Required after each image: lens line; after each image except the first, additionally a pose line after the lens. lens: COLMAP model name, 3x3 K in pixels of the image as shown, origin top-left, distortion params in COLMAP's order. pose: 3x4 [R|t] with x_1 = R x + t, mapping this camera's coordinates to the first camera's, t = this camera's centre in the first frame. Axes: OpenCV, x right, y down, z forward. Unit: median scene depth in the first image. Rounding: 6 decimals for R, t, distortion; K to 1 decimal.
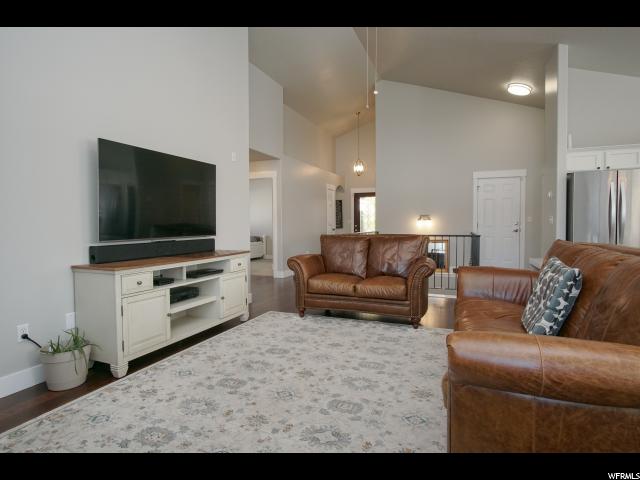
lens RADIAL K [[346.5, 0, 323.0], [0, 346.5, 239.1], [0, 0, 1]] dist [-0.034897, 0.000692]
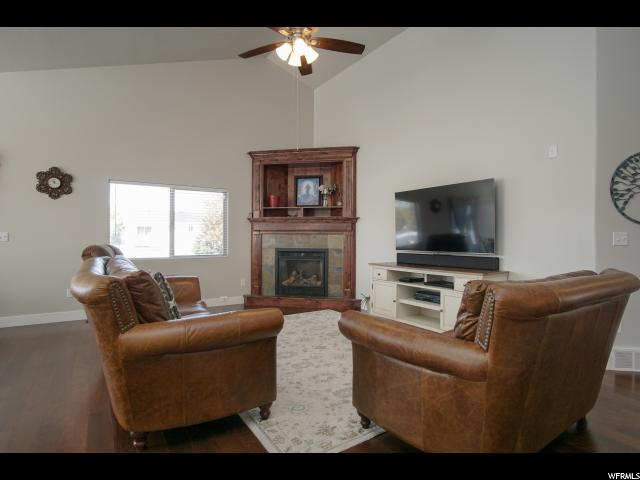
lens RADIAL K [[346.5, 0, 323.0], [0, 346.5, 239.1], [0, 0, 1]] dist [-0.034897, 0.000692]
pose [[-0.571475, 0.006005, -0.820598, 0.846659], [-0.036449, 0.998801, 0.032693, -0.077250], [0.819810, 0.048594, -0.570570, 1.381002]]
